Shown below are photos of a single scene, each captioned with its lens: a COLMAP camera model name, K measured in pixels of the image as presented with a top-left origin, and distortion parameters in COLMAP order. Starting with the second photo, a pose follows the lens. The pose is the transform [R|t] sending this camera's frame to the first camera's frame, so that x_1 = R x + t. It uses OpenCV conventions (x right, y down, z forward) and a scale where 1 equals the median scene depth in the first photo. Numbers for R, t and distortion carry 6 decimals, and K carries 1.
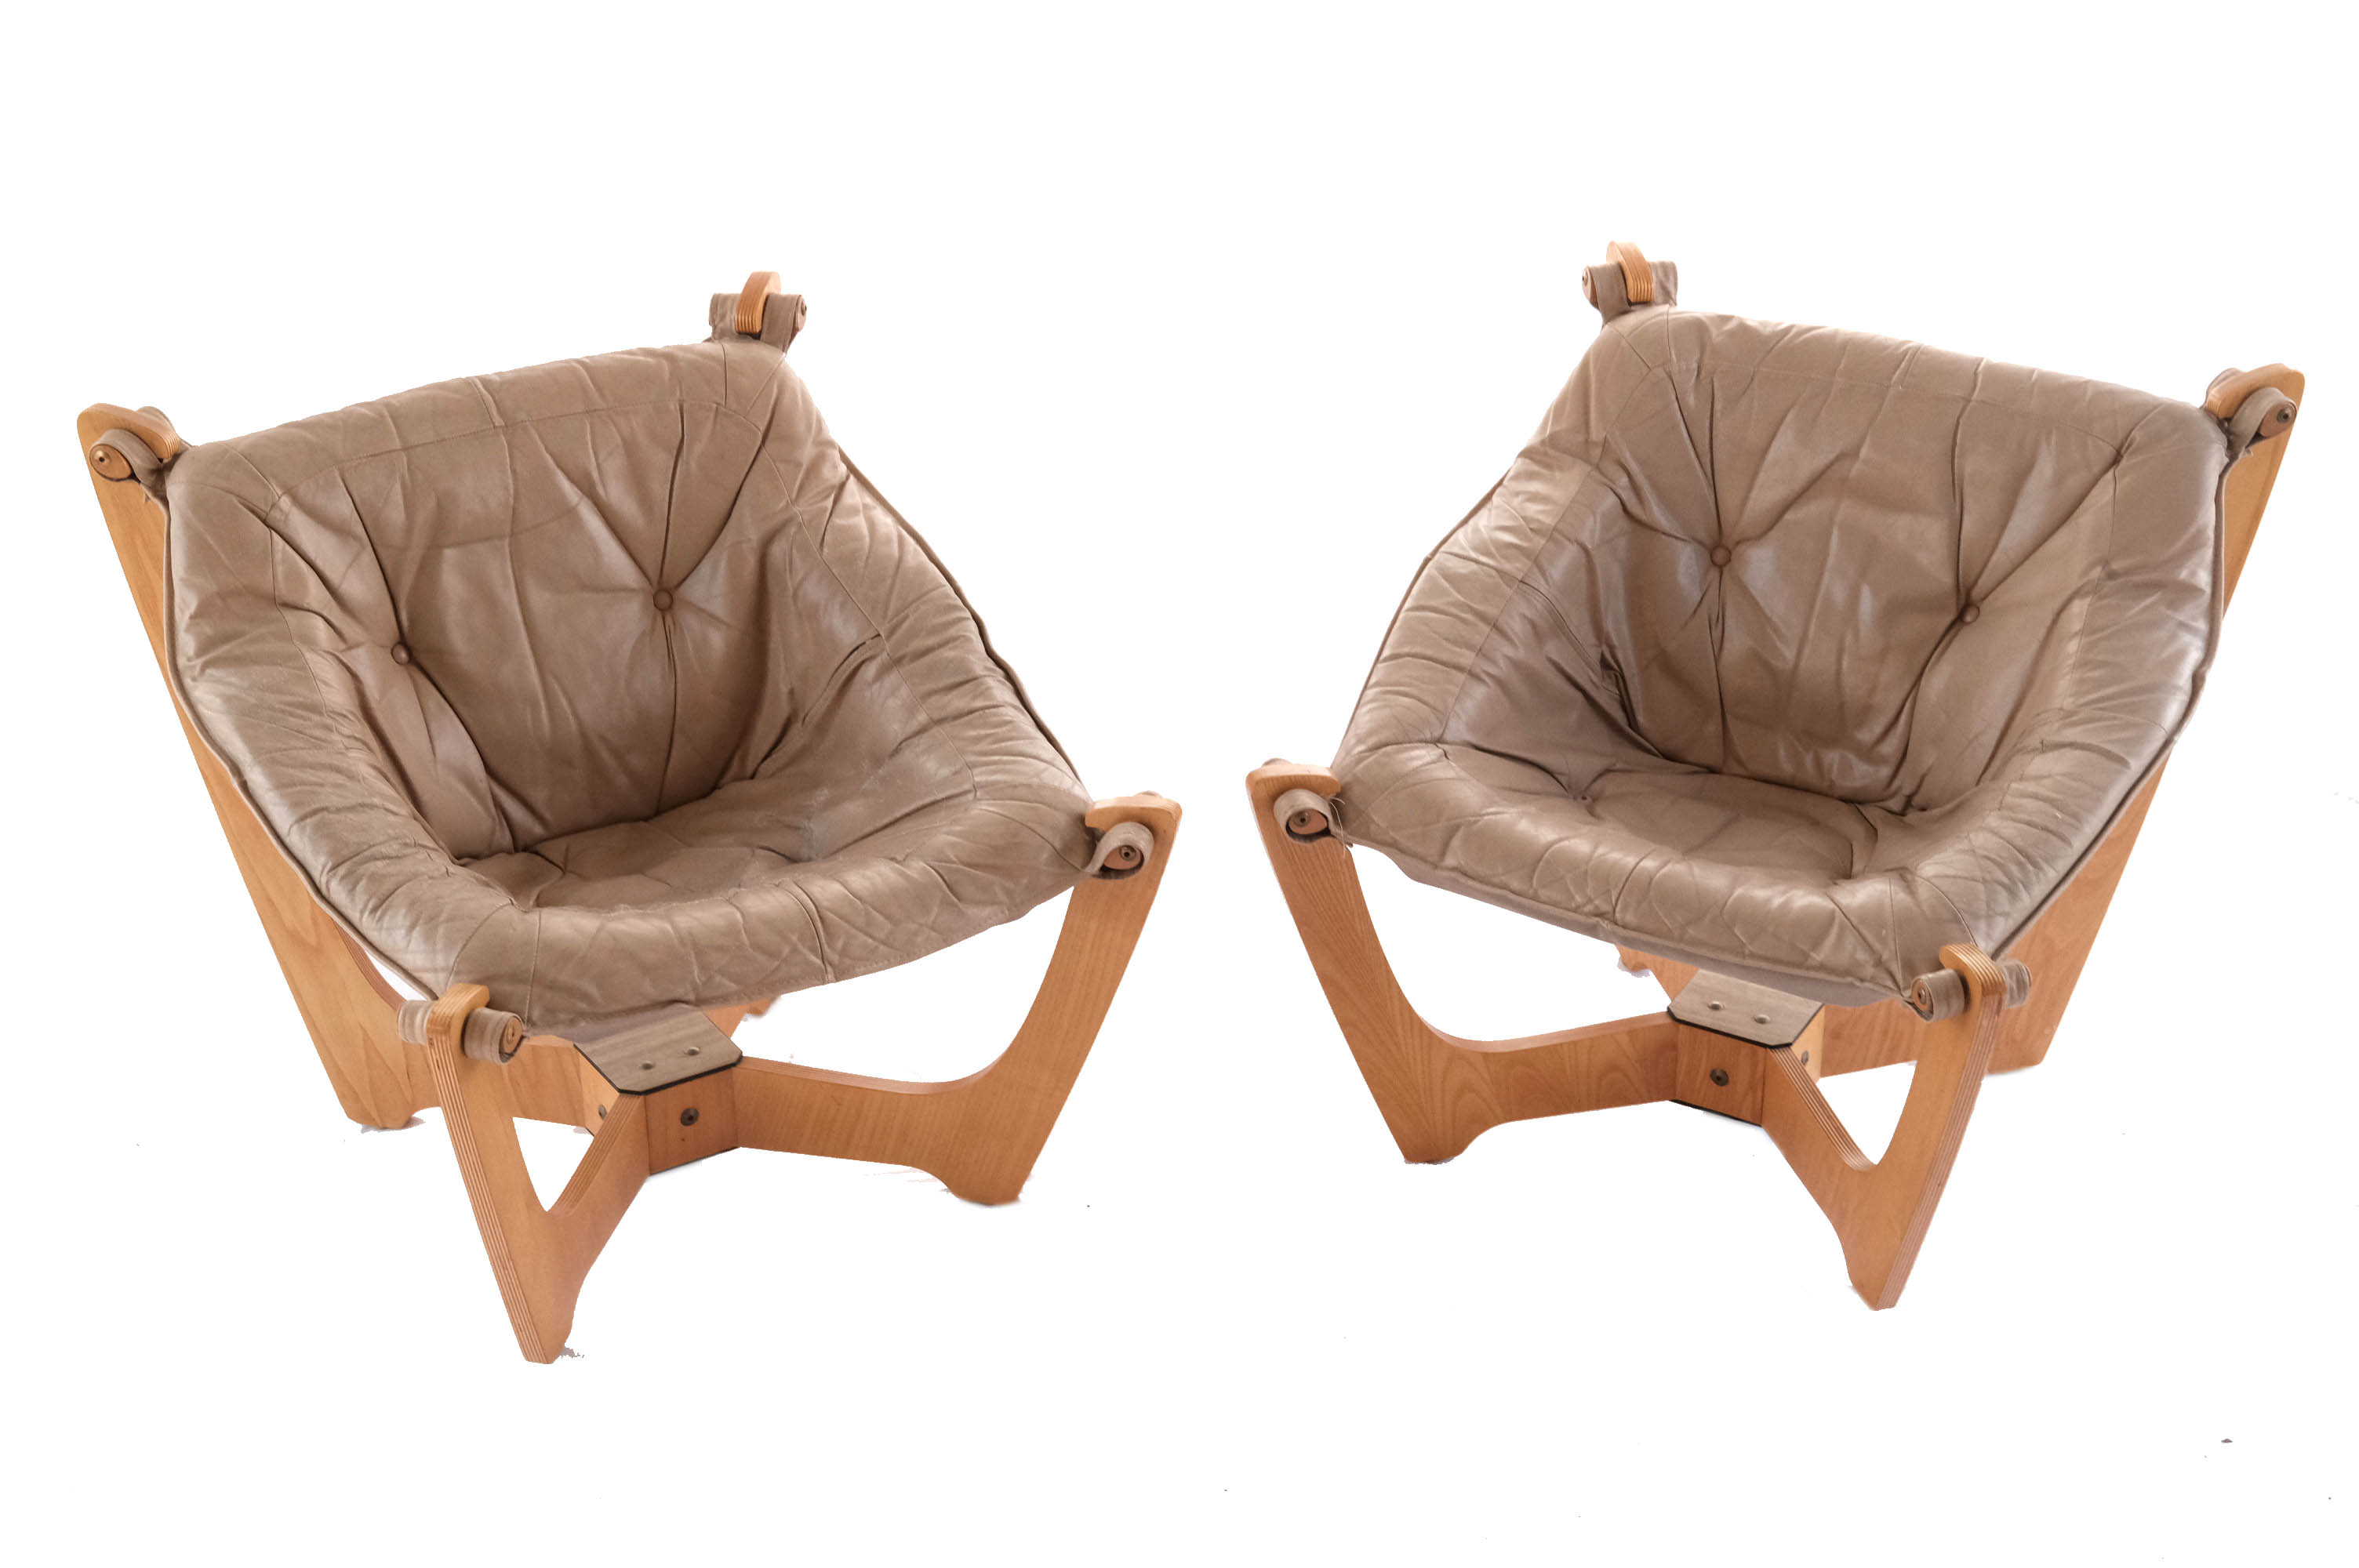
lens RADIAL K [[3799.4, 0, 1179.5], [0, 3799.4, 784.0], [0, 0, 1]] dist [0.045817, 0.039394]
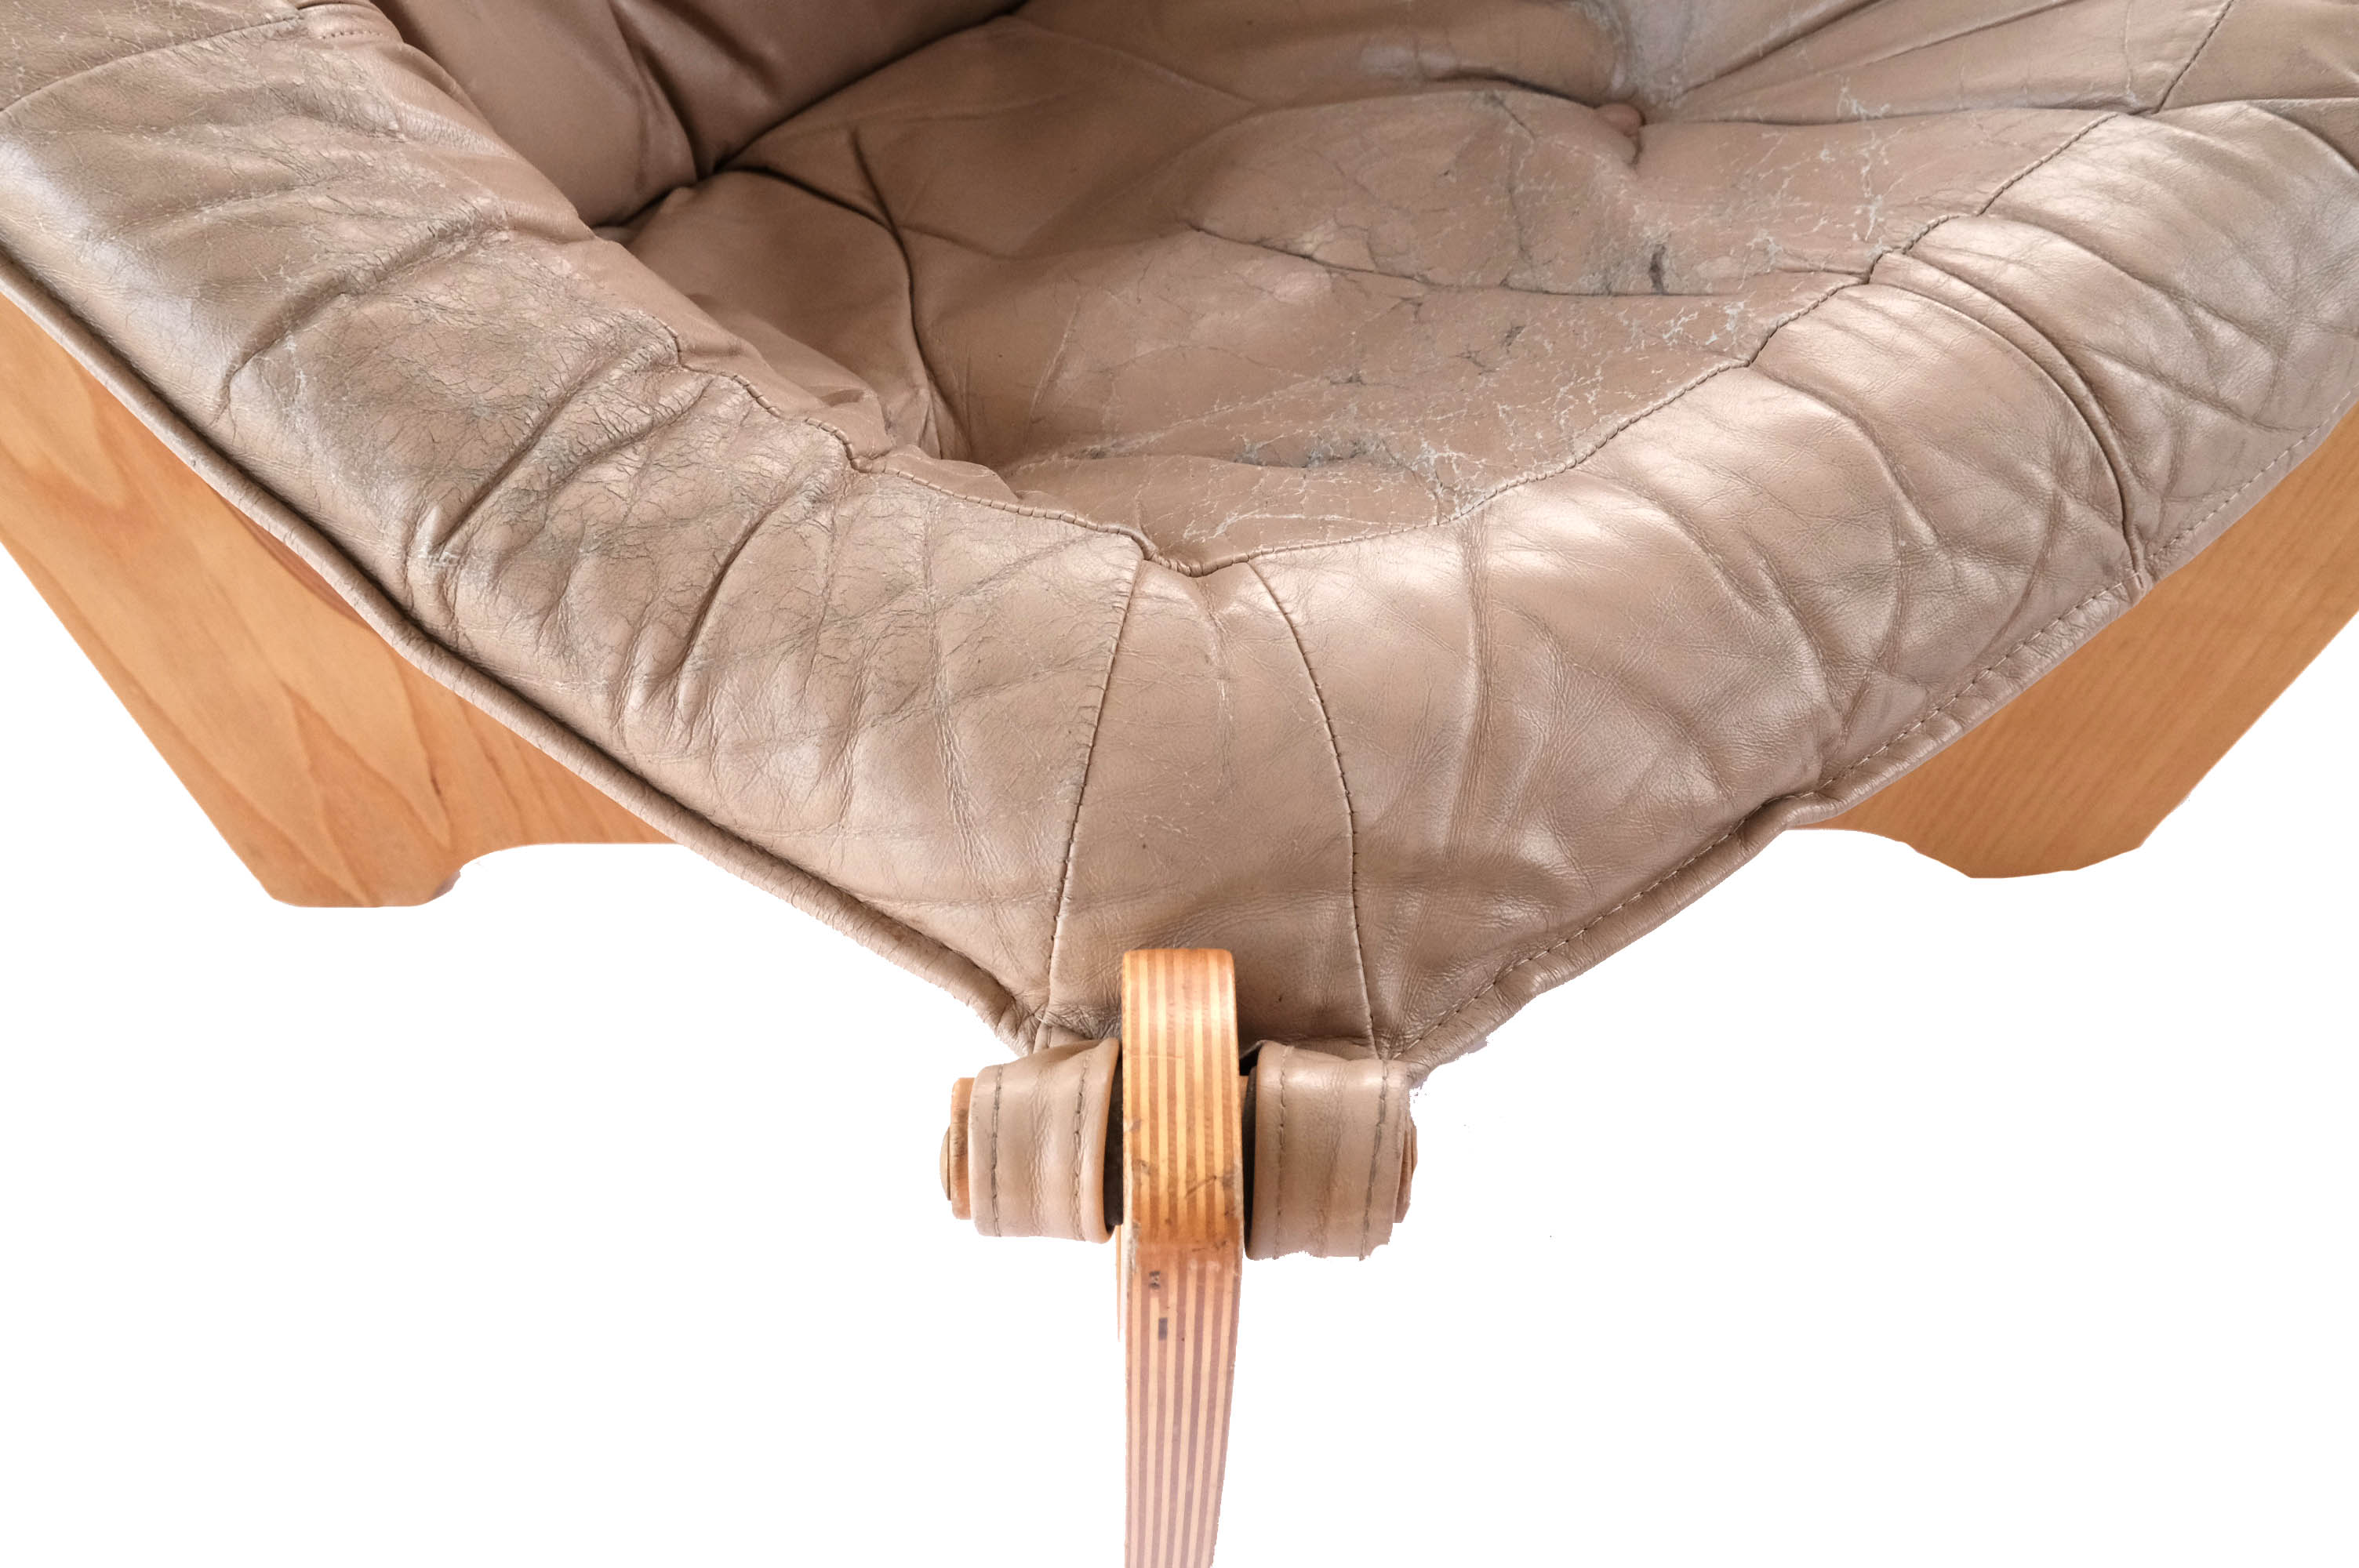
lens RADIAL K [[3799.4, 0, 1179.5], [0, 3799.4, 784.0], [0, 0, 1]] dist [0.045817, 0.039394]
pose [[0.973977, -0.172995, 0.146432, -0.193974], [0.117310, 0.937582, 0.327382, -0.037282], [-0.193928, -0.301685, 0.933477, 0.668784]]
